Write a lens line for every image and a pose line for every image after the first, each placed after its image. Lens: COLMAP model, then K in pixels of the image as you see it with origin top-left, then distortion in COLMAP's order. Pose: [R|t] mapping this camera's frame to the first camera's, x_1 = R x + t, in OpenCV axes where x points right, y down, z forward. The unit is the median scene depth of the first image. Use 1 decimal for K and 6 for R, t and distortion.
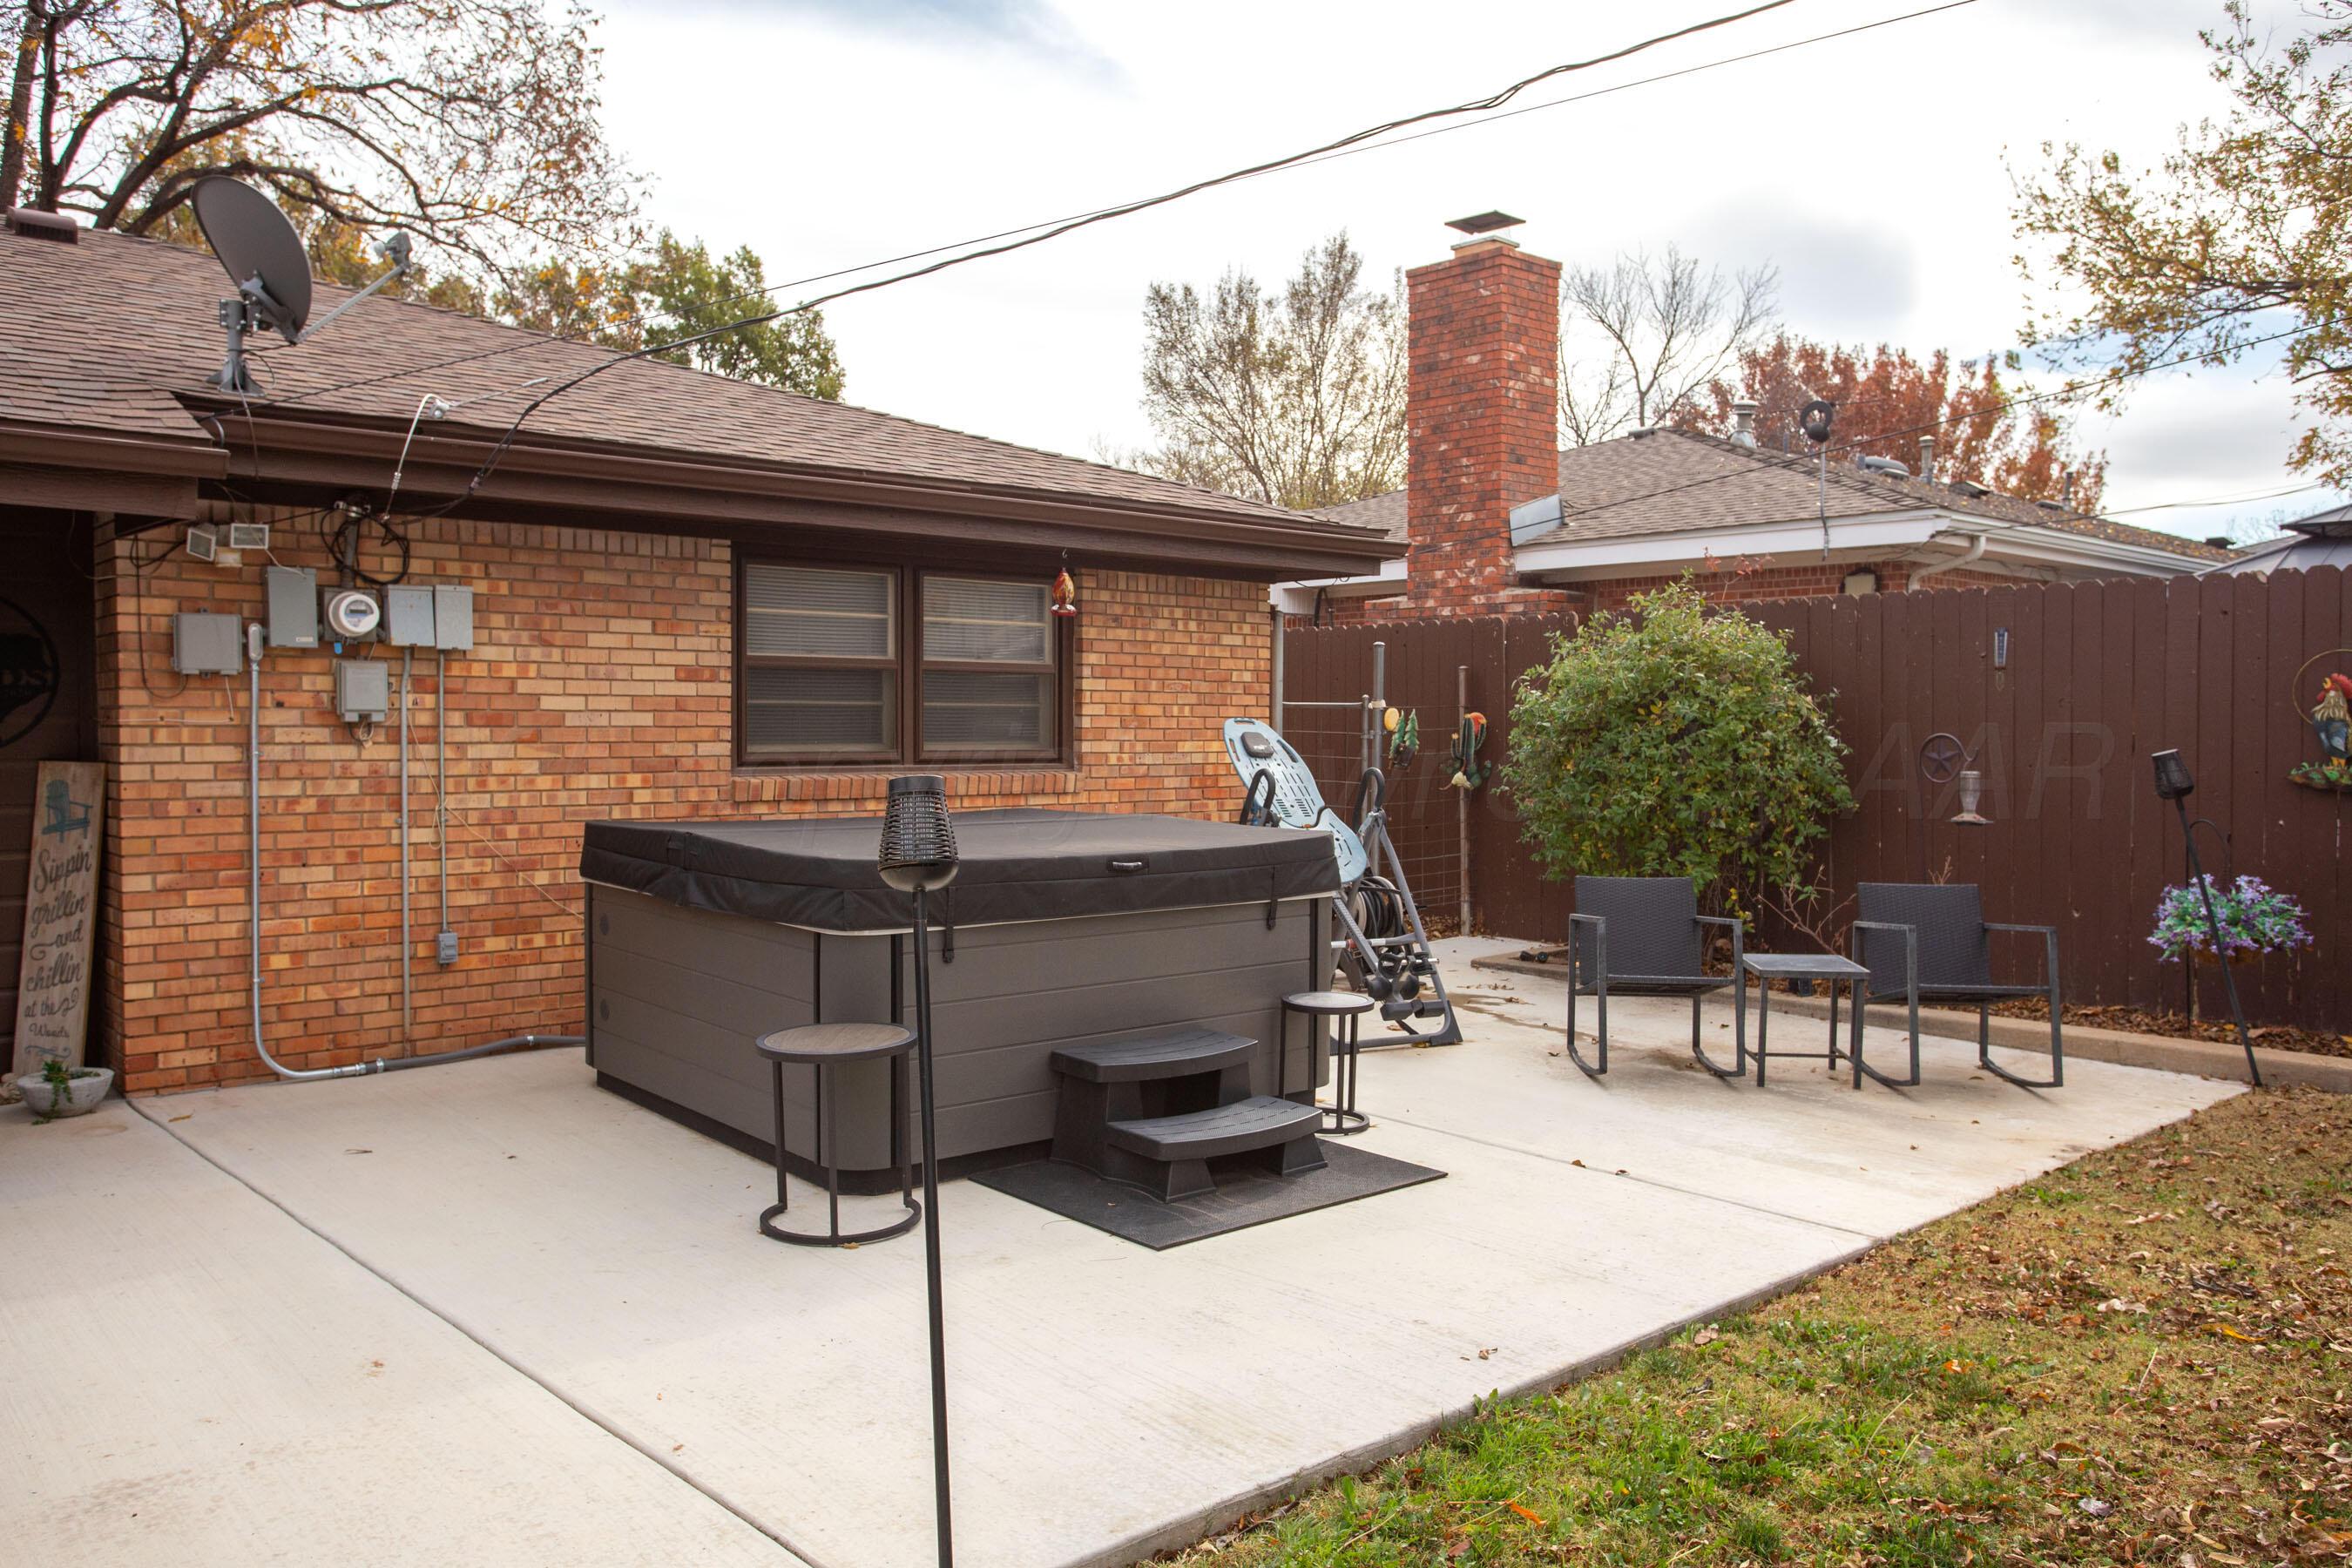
lens RADIAL K [[1787.0, 0, 1176.0], [0, 1787.0, 784.0], [0, 0, 1]] dist [-0.006770, -0.003945]
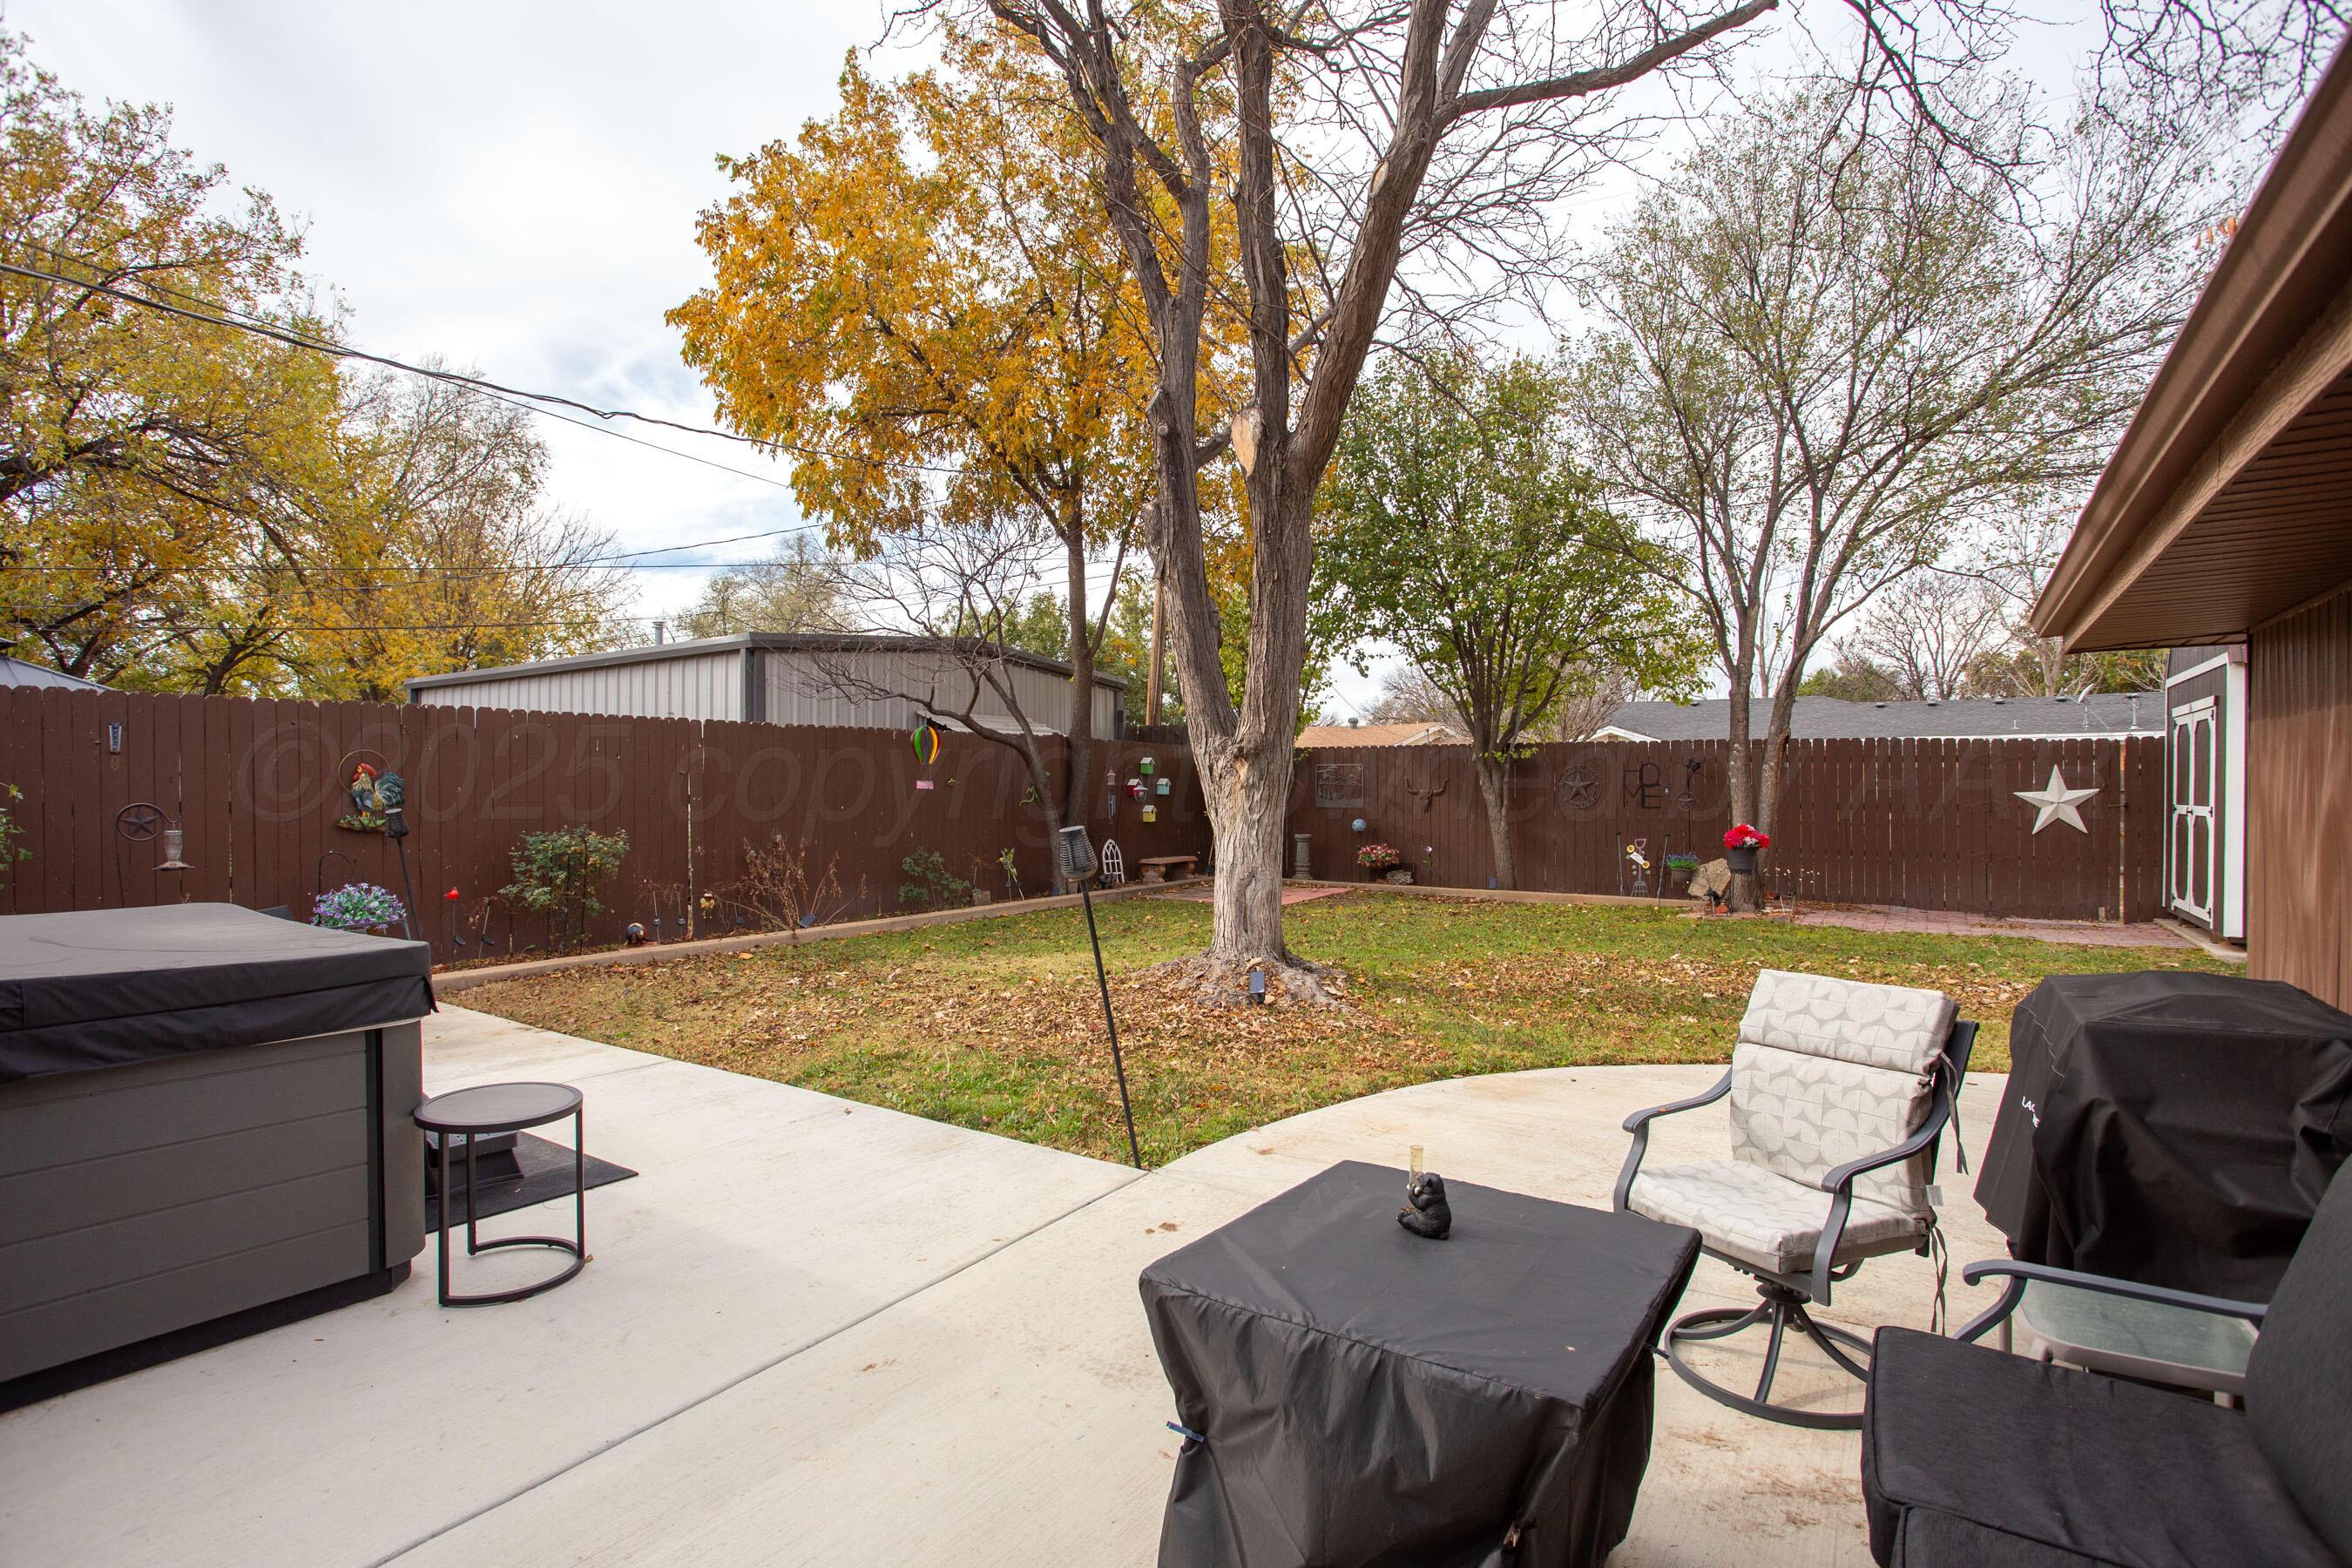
lens RADIAL K [[1188.2, 0, 1163.3], [0, 1188.2, 773.7], [0, 0, 1]] dist [-0.024674, 0.000355]
pose [[-0.269941, -0.001483, 0.962876, -1.184631], [0.029024, 0.999532, 0.009676, -0.070832], [-0.962439, 0.030558, -0.269772, 0.946764]]
